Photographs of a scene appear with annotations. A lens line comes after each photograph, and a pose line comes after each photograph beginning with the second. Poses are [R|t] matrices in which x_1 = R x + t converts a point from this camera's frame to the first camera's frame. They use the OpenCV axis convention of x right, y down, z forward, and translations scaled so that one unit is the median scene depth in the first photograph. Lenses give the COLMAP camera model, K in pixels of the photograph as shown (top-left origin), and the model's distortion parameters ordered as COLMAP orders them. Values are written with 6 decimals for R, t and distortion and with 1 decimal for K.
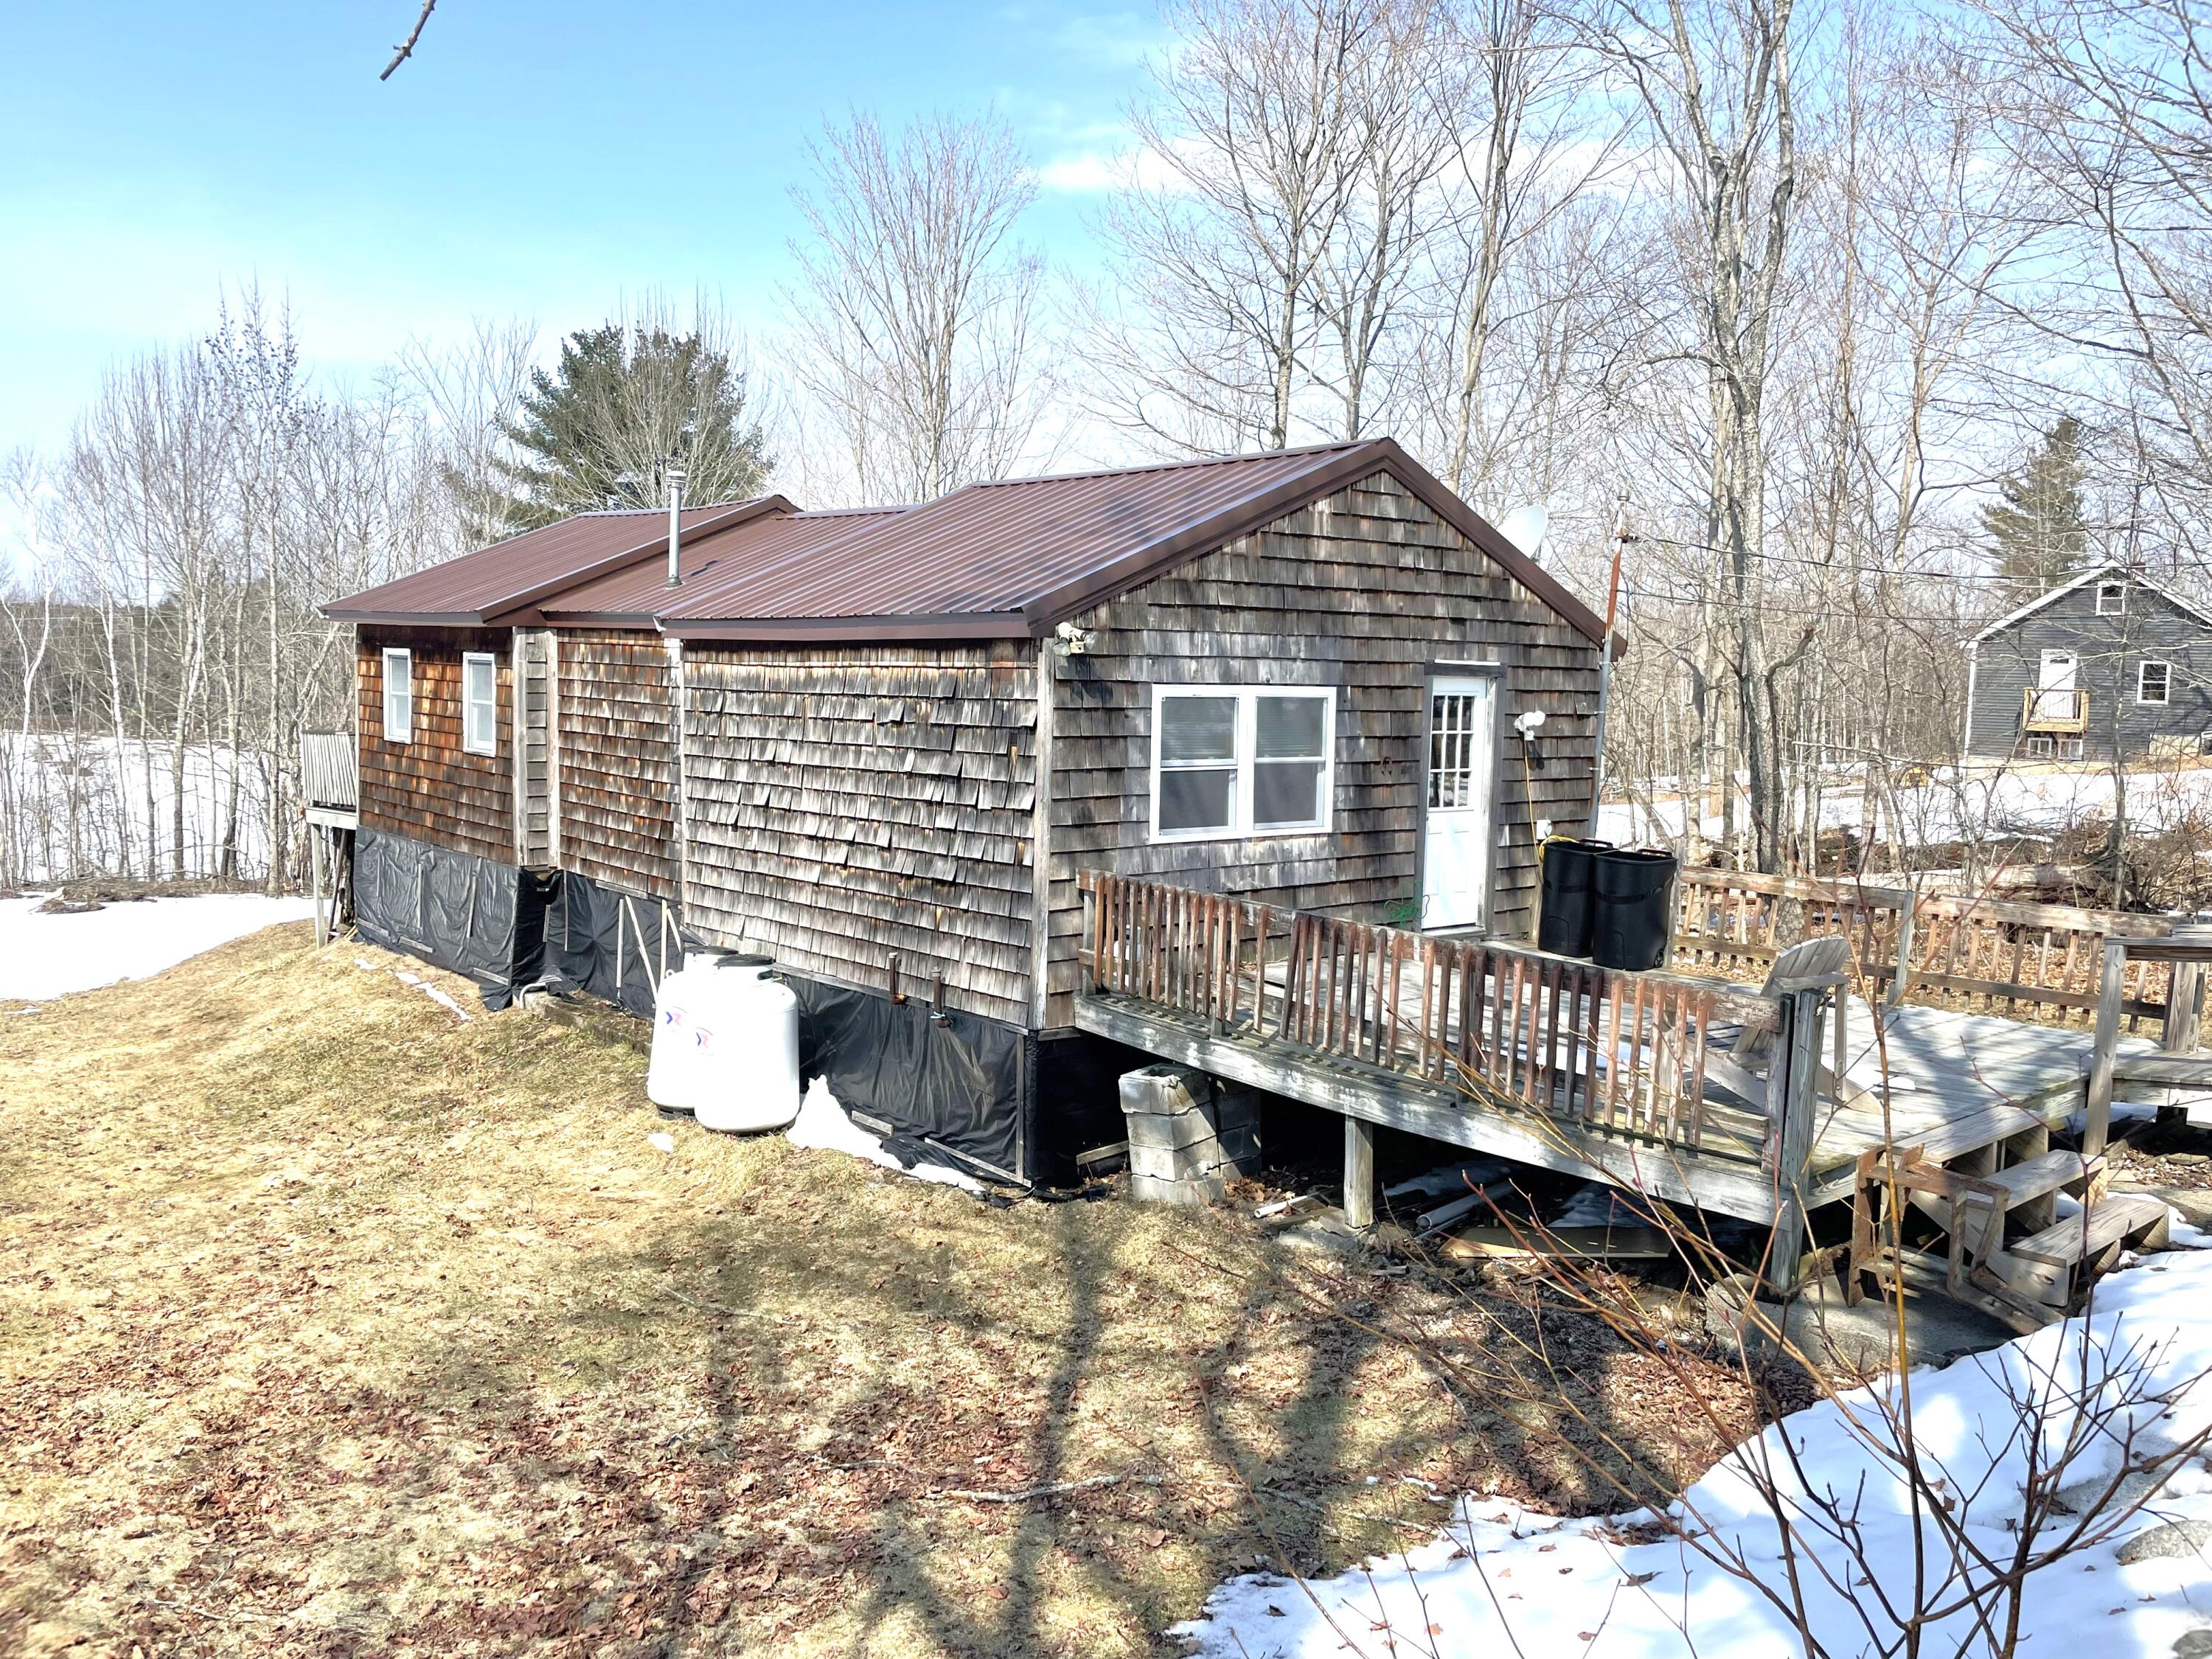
lens RADIAL K [[1744.5, 0, 1104.2], [0, 1744.5, 811.1], [0, 0, 1]] dist [0.033275, -0.013716]
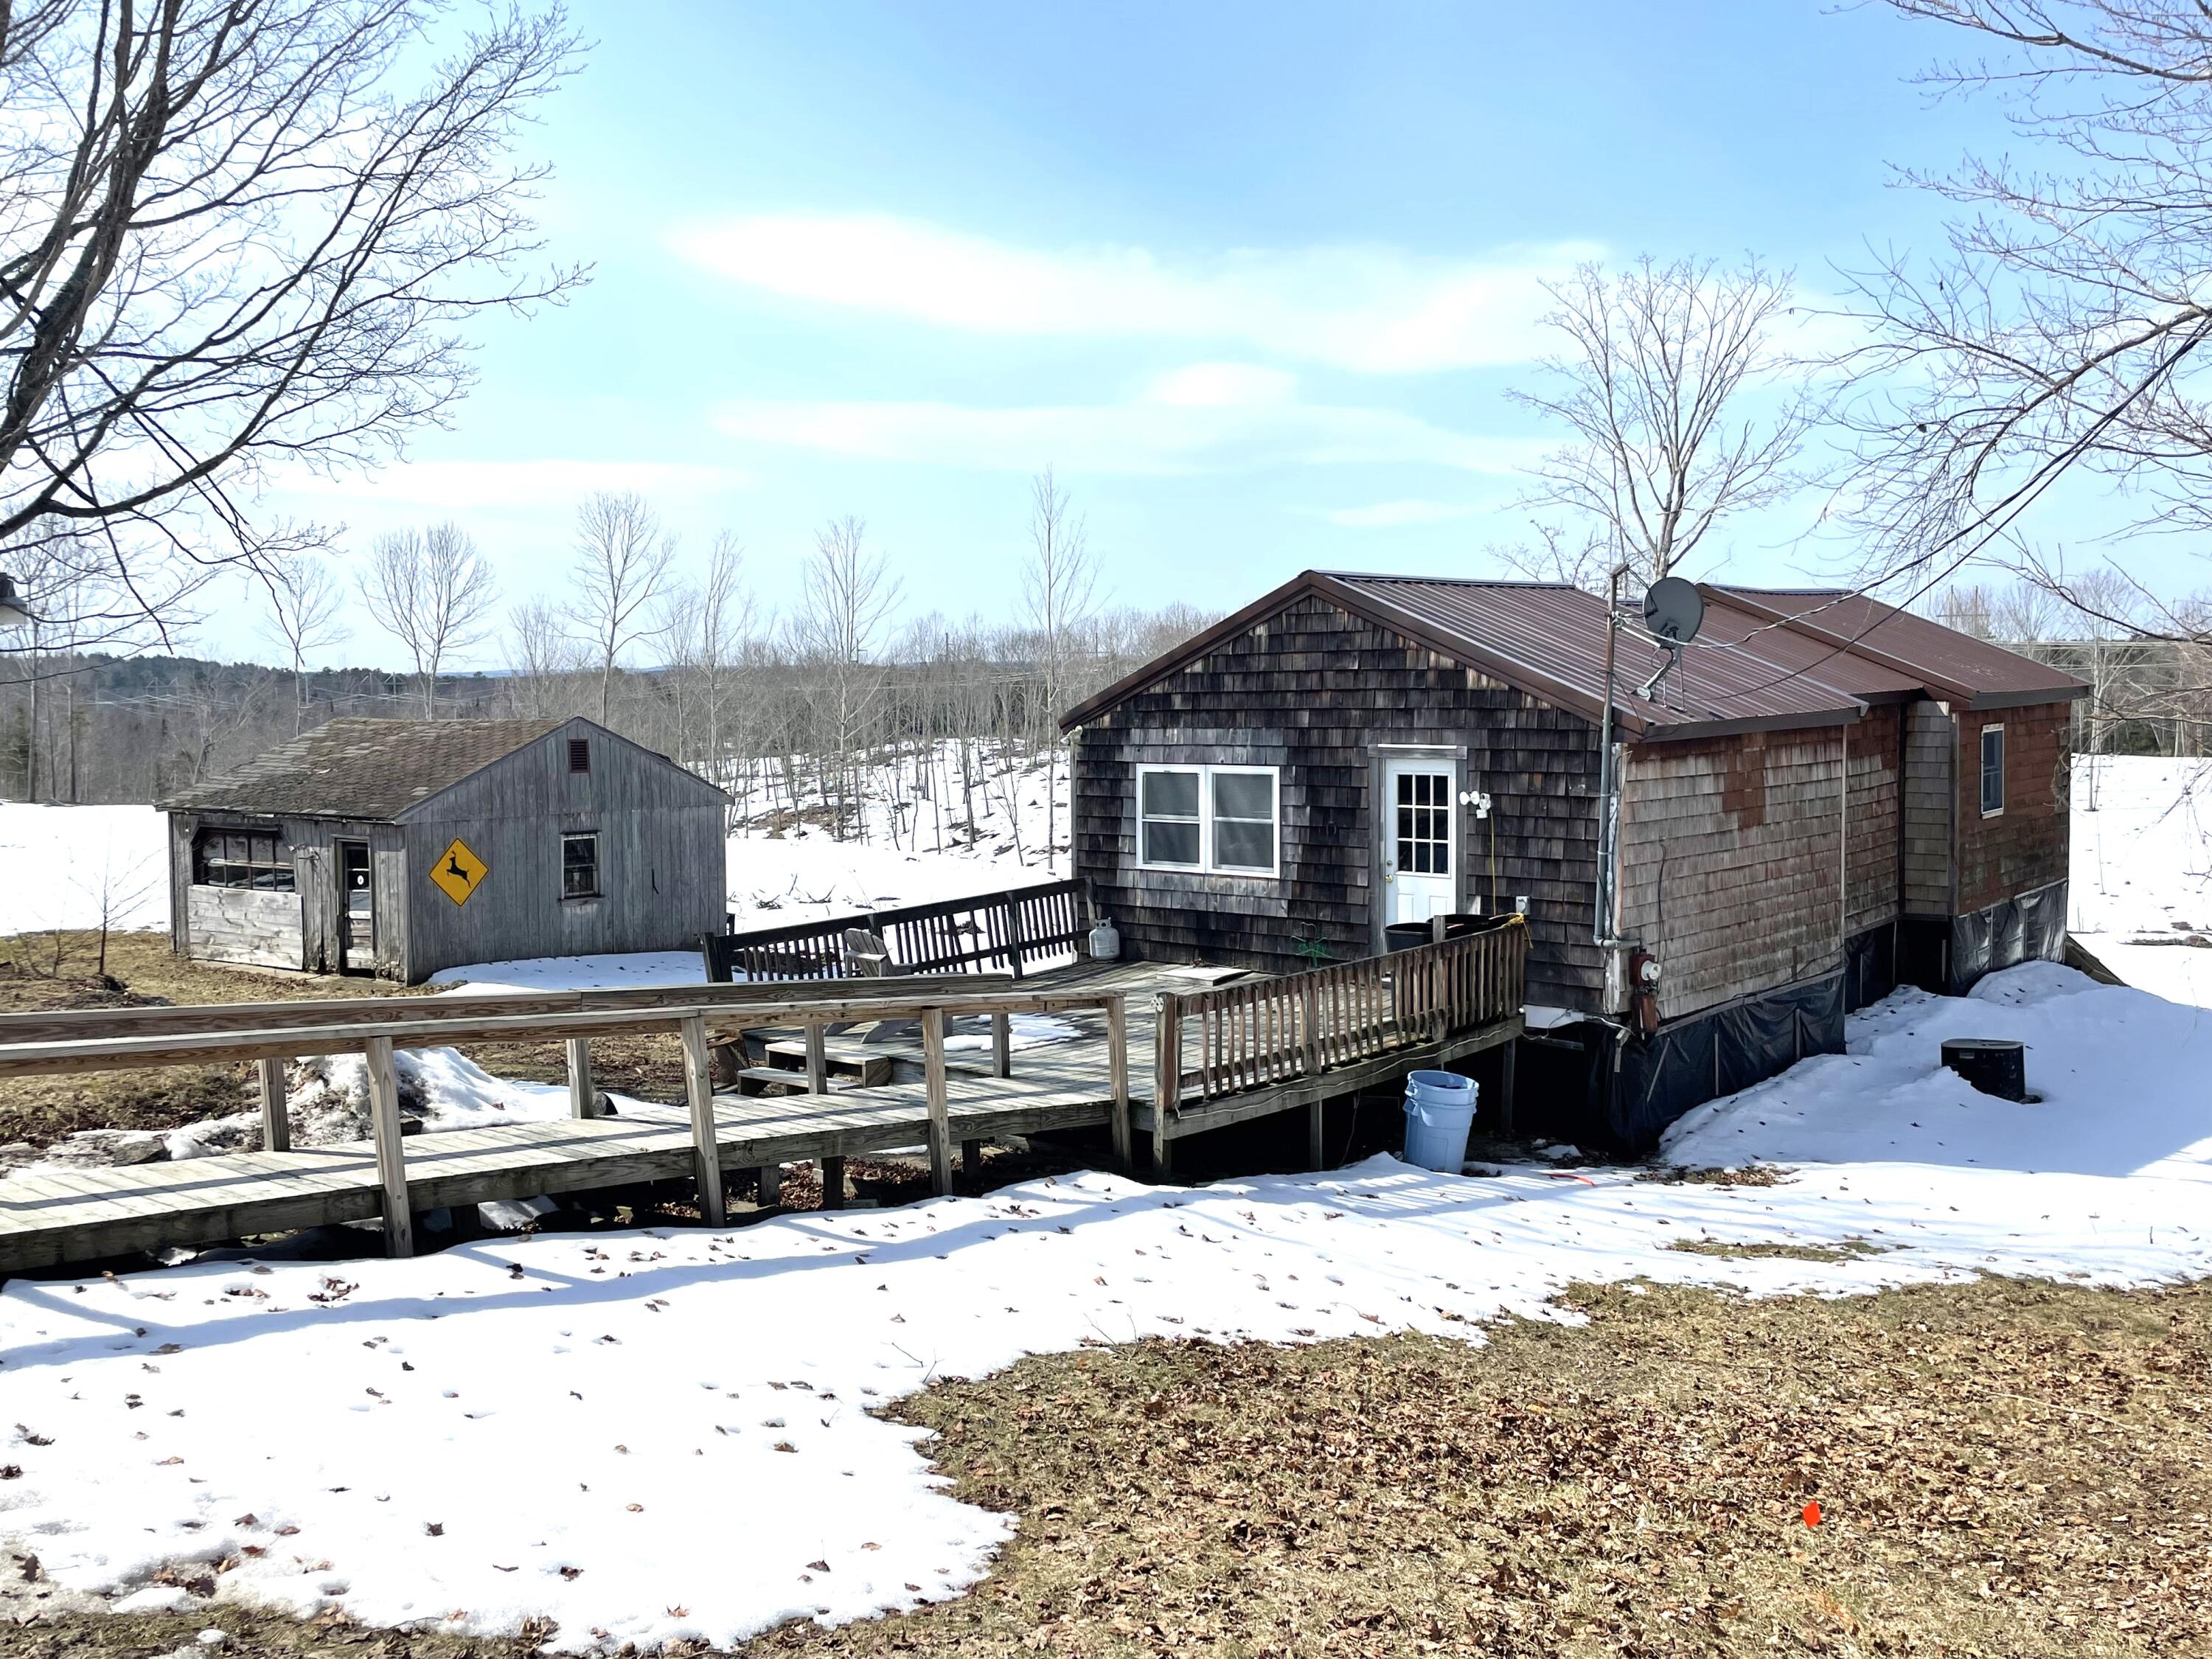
lens RADIAL K [[1939.4, 0, 1102.6], [0, 1939.4, 827.0], [0, 0, 1]] dist [0.054618, -0.006355]
pose [[0.135380, 0.050074, -0.989528, 1.493341], [-0.060965, 0.997251, 0.042124, -0.076699], [0.988916, 0.054623, 0.138061, 0.650618]]
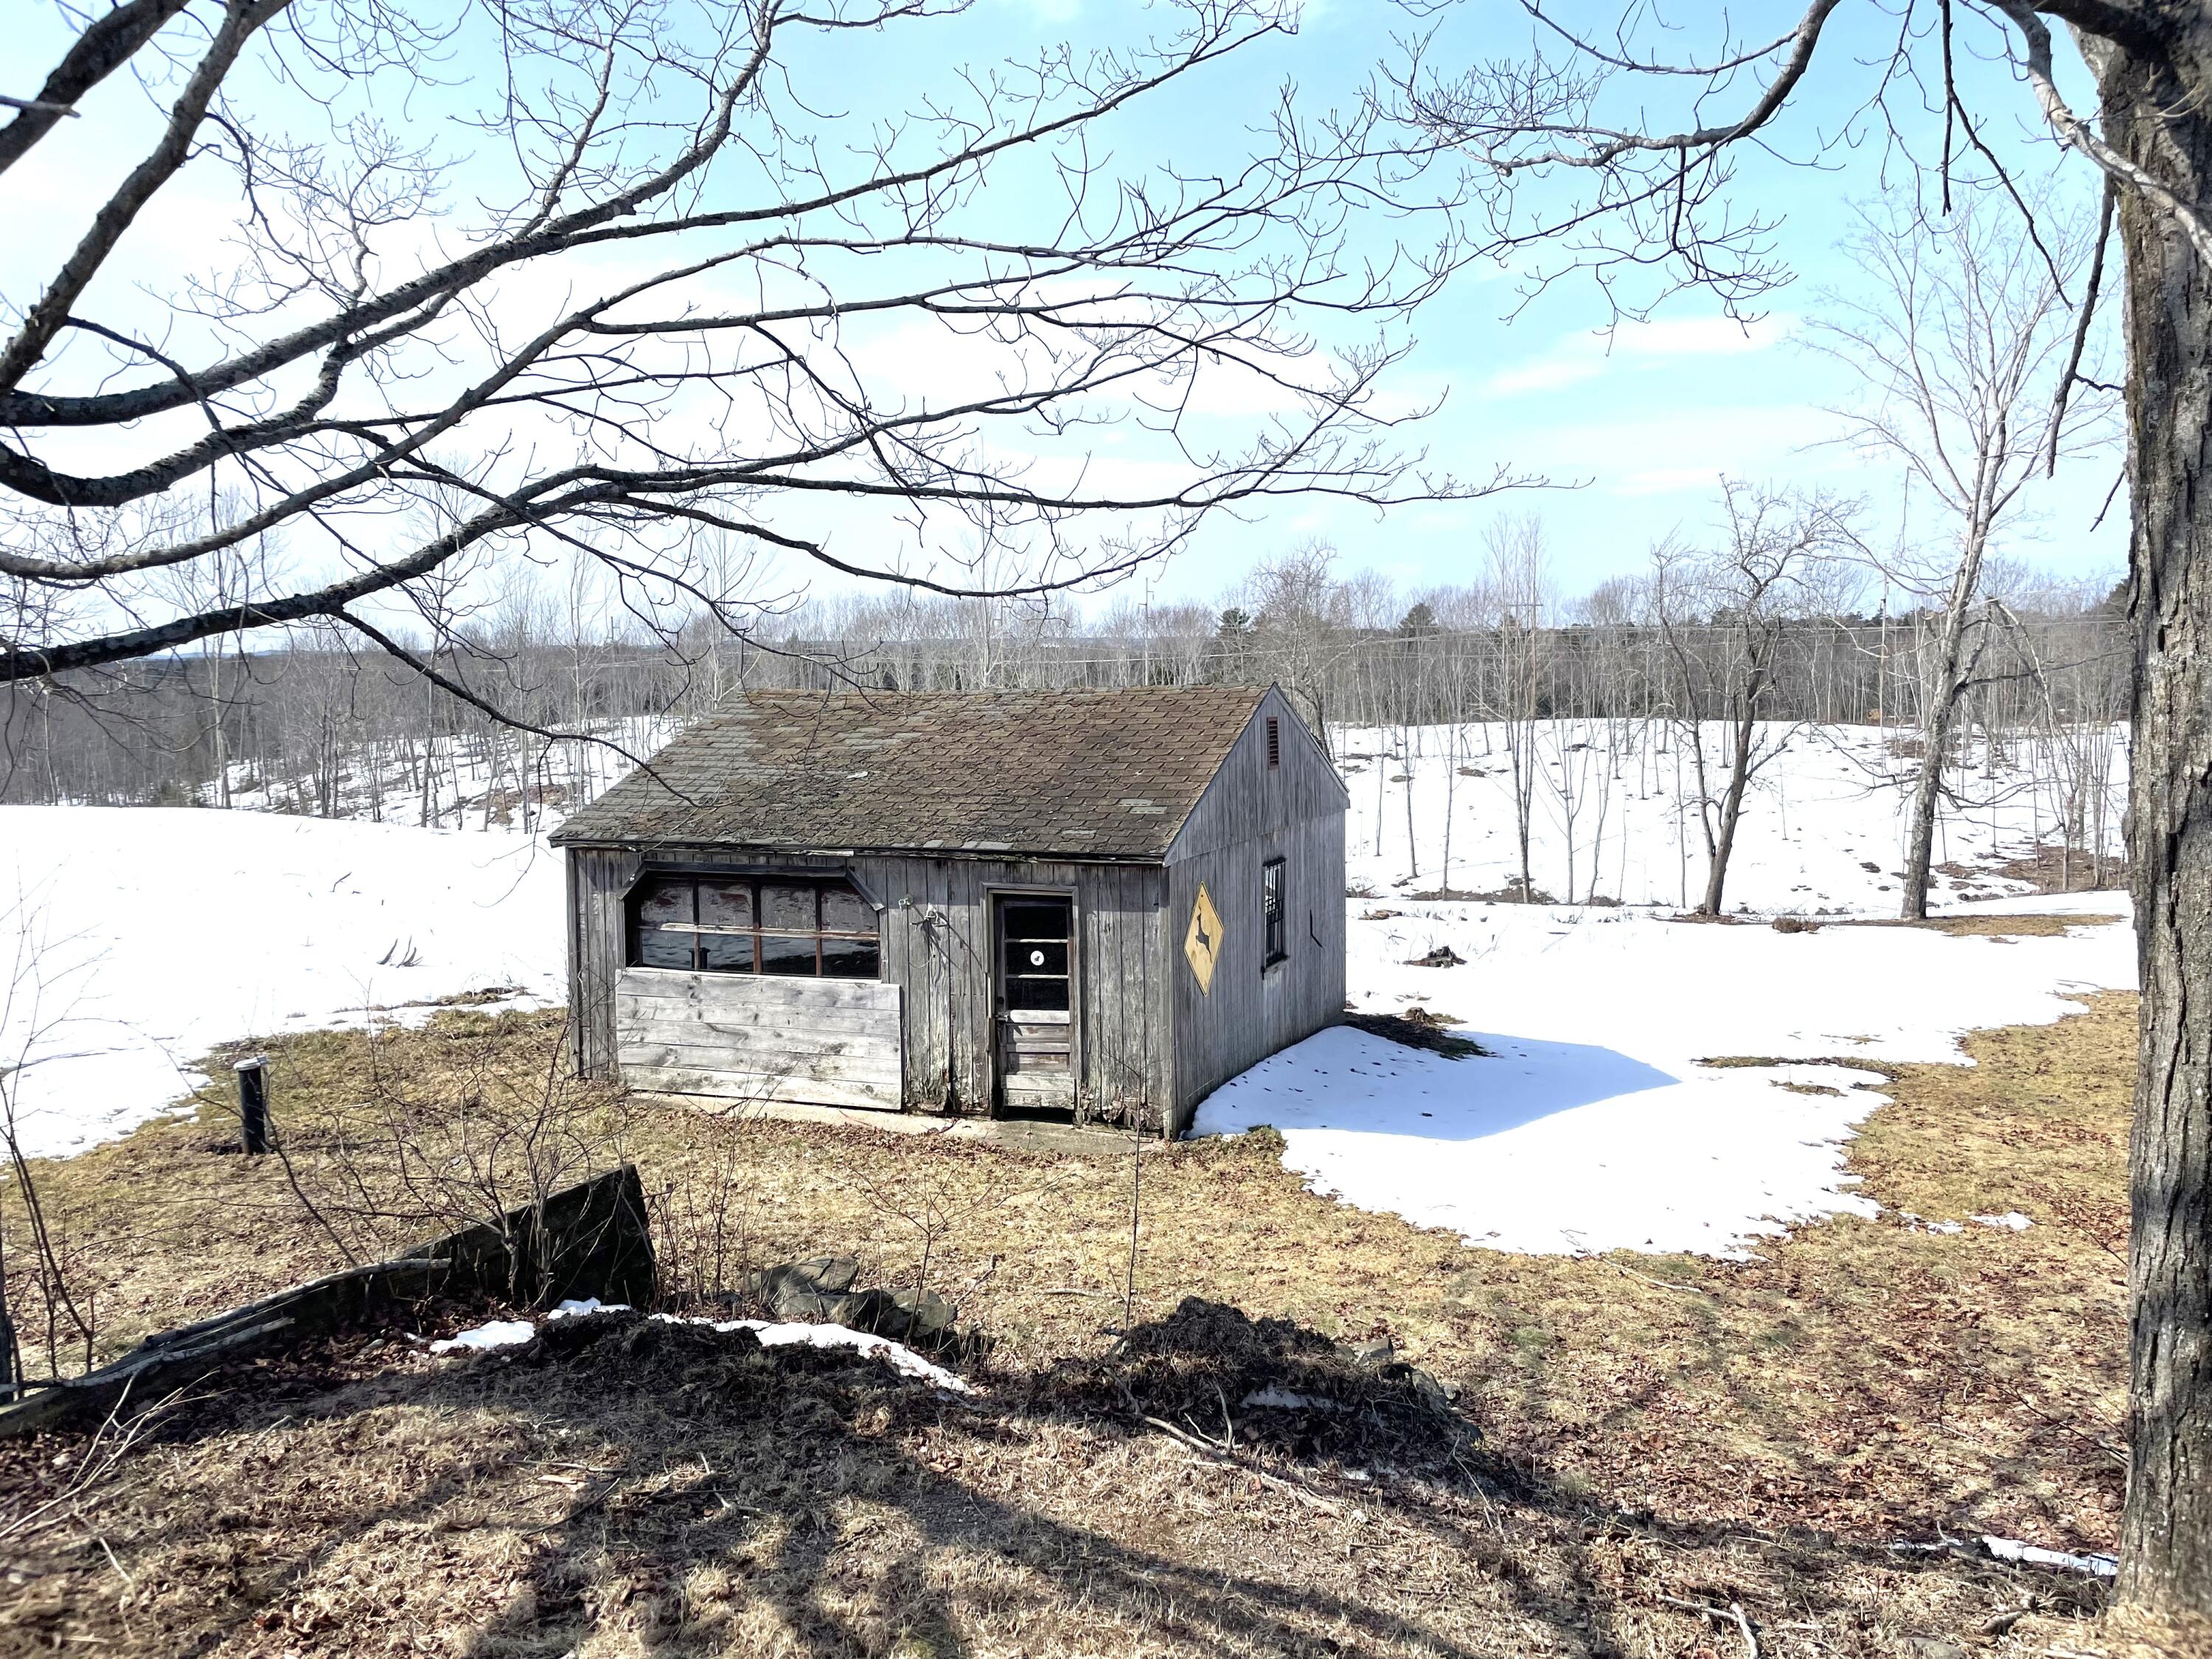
lens RADIAL K [[1685.5, 0, 1116.7], [0, 1685.5, 827.6], [0, 0, 1]] dist [0.043652, 0.002612]
pose [[0.369726, 0.064218, -0.926919, 0.279090], [-0.046195, 0.997645, 0.050692, -0.020528], [0.927992, 0.024077, 0.371822, -0.224917]]
